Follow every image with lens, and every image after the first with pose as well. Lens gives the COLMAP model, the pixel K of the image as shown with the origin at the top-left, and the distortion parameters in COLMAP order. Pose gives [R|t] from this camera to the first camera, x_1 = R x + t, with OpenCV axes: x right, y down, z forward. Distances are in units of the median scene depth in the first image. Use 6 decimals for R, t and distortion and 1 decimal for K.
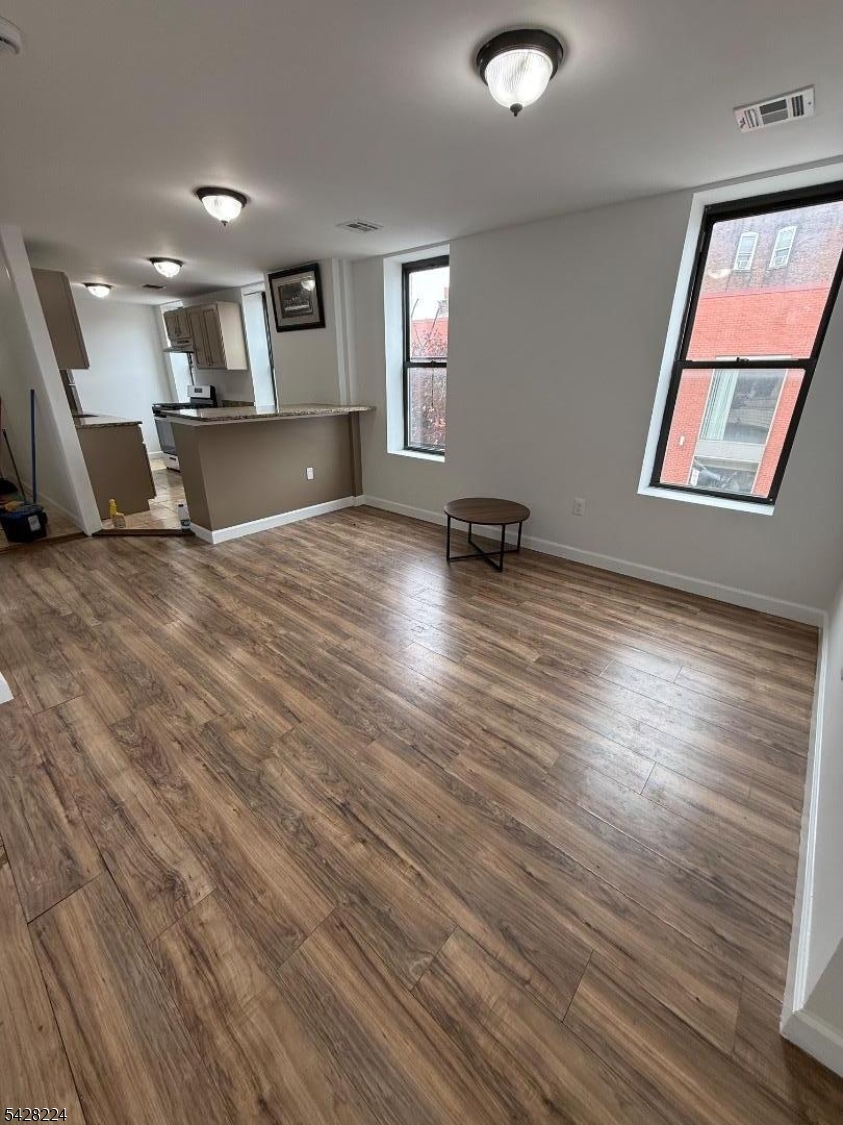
lens RADIAL K [[468.2, 0, 422.1], [0, 468.2, 564.1], [0, 0, 1]] dist [0.000244, -0.000201]
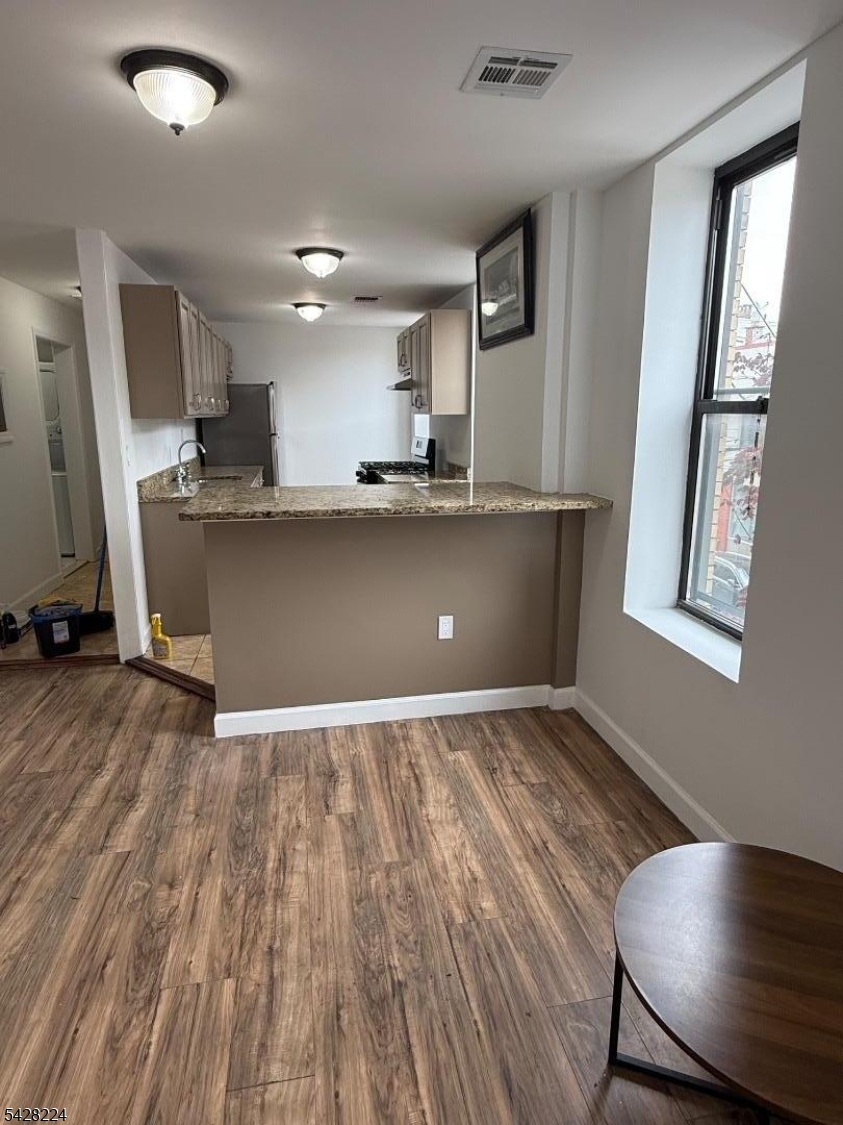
lens RADIAL K [[664.0, 0, 421.5], [0, 664.0, 552.4], [0, 0, 1]] dist [0.005918, -0.000422]
pose [[0.780815, 0.125687, -0.611989, 0.156472], [-0.231691, 0.967960, -0.096813, -0.218964], [0.580213, 0.217385, 0.784919, 0.497295]]
